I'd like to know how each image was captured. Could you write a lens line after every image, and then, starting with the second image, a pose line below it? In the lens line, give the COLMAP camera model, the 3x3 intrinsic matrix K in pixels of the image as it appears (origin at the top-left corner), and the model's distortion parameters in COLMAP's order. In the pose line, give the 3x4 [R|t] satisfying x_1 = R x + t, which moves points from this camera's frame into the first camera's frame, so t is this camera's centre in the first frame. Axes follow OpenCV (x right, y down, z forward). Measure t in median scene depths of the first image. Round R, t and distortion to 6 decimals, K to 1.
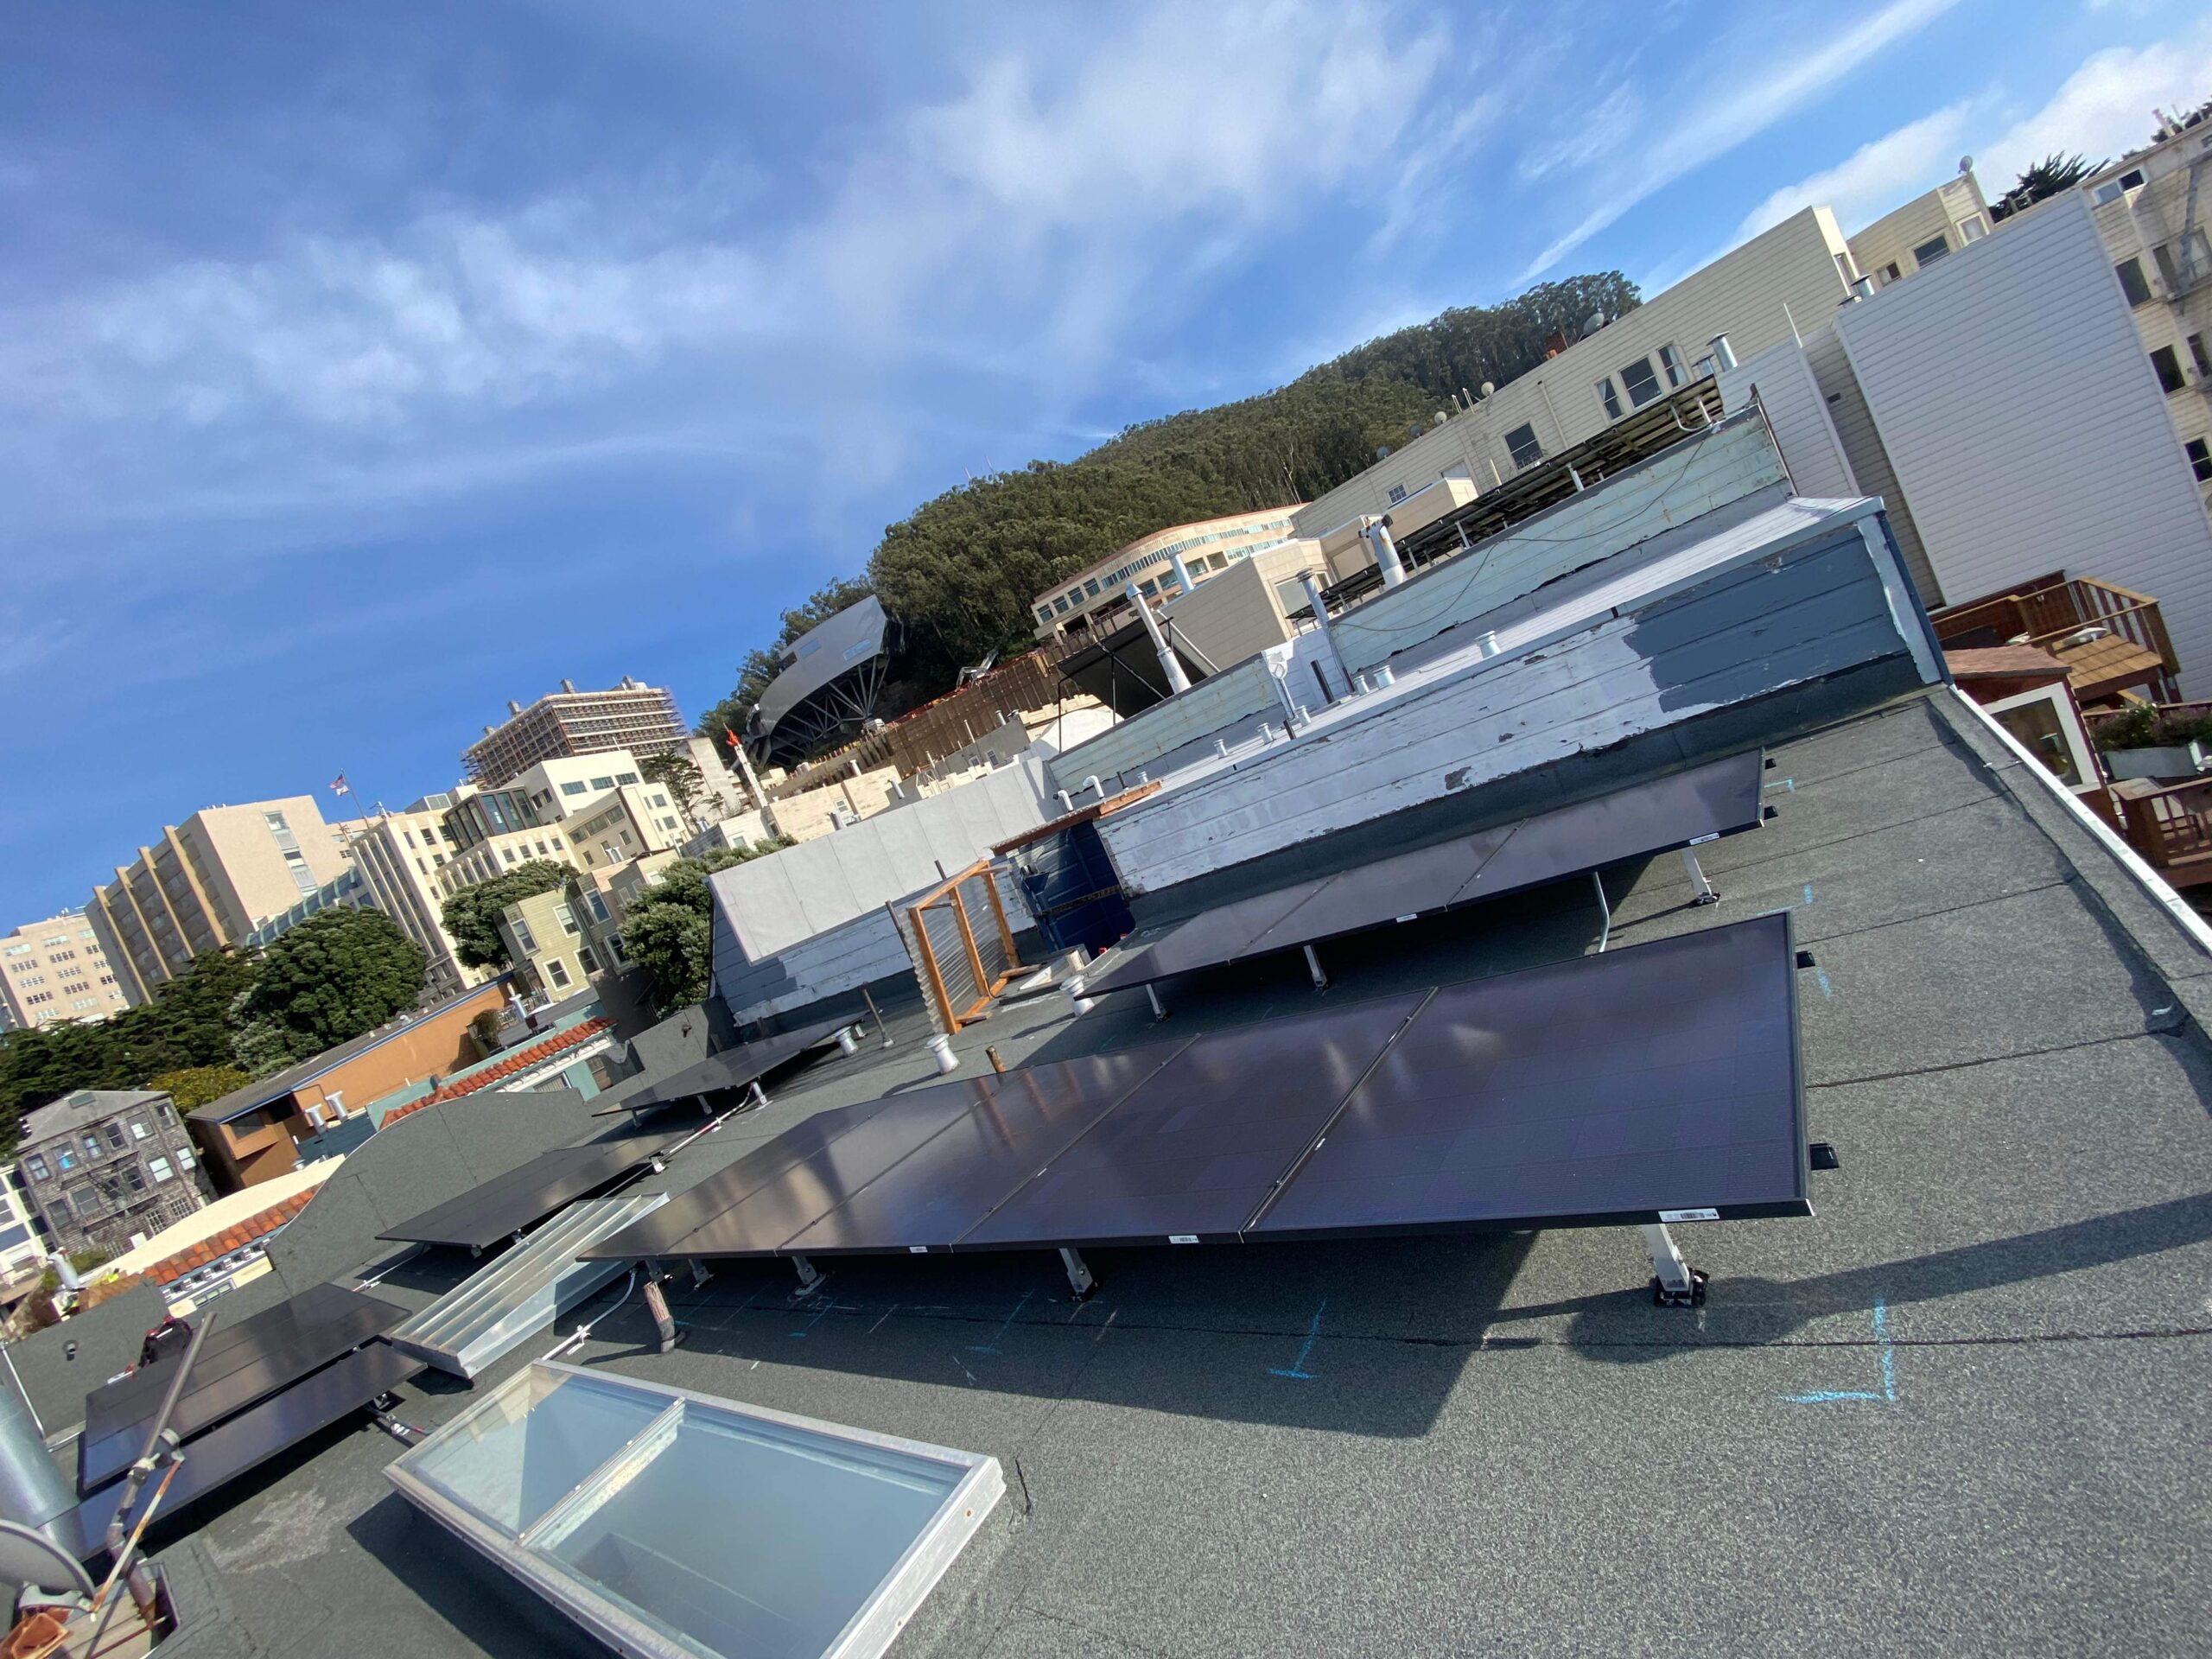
lens RADIAL K [[903.2, 0, 1134.6], [0, 903.2, 860.0], [0, 0, 1]] dist [0.031217, -0.027226]
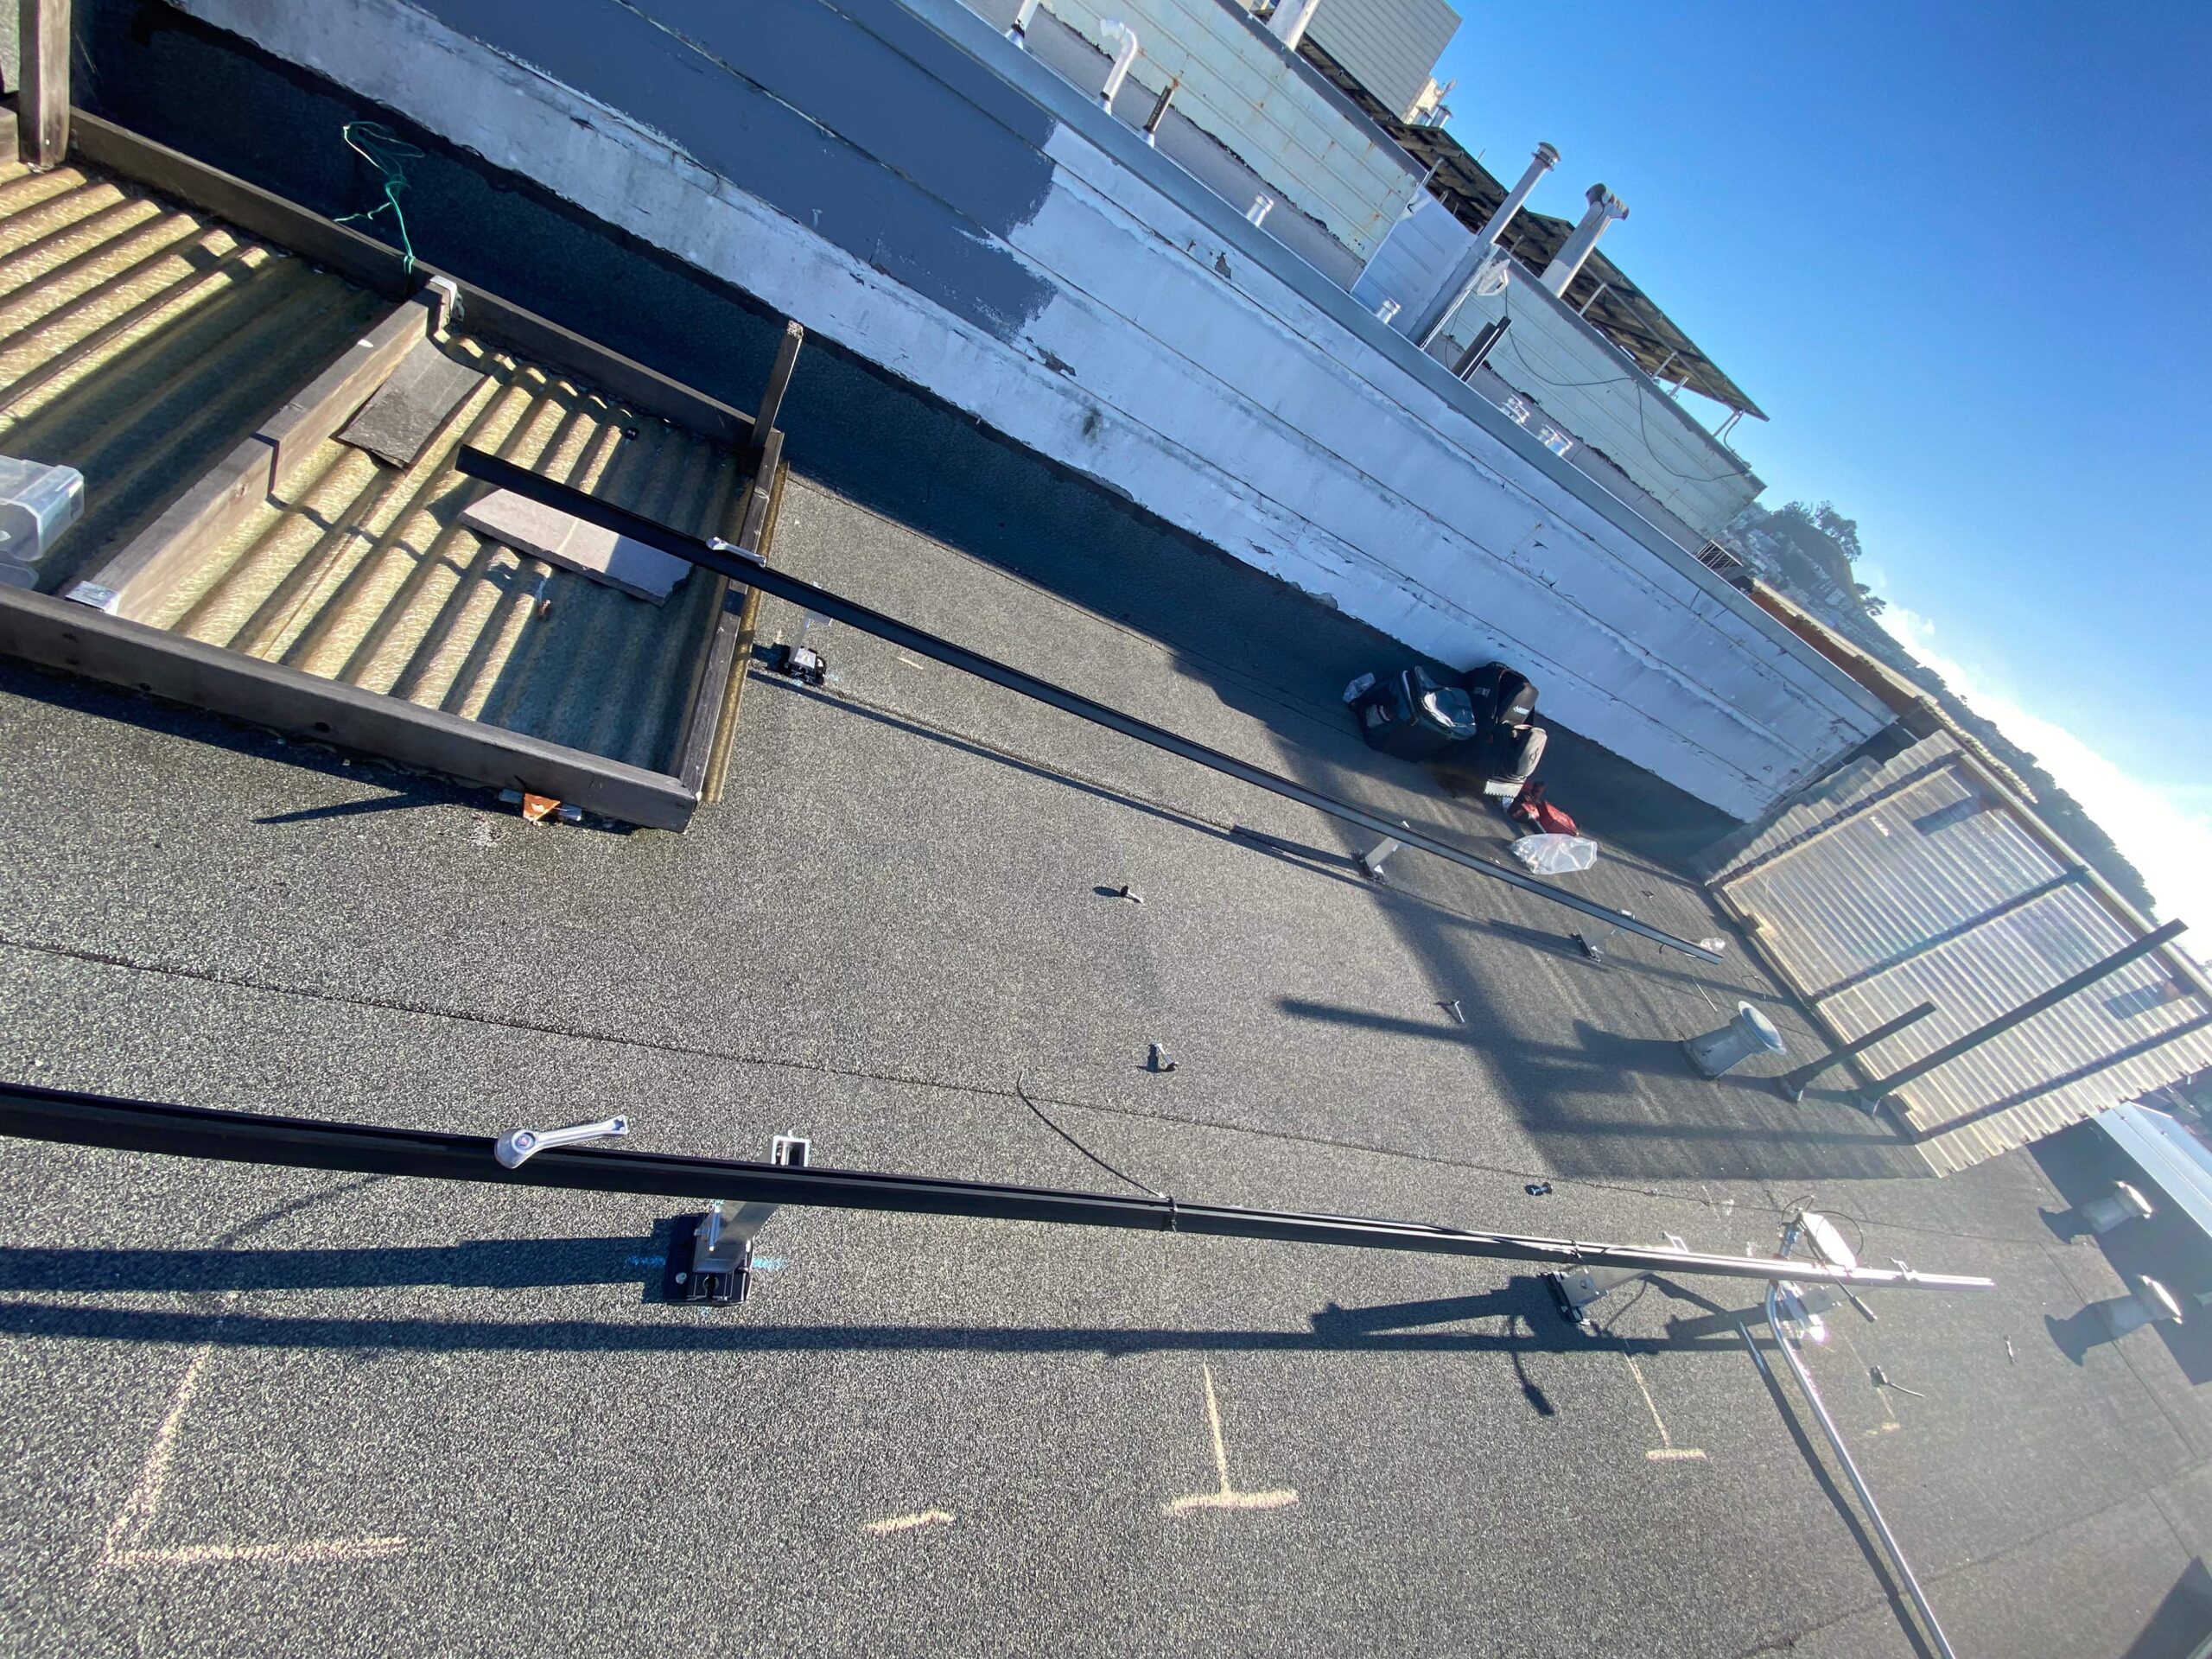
lens RADIAL K [[893.6, 0, 1091.7], [0, 893.6, 827.4], [0, 0, 1]] dist [0.018704, -0.022873]
pose [[0.324642, 0.091407, 0.941410, -0.068946], [-0.639791, 0.754283, 0.147392, 0.023101], [-0.696617, -0.650155, 0.303353, 0.105928]]
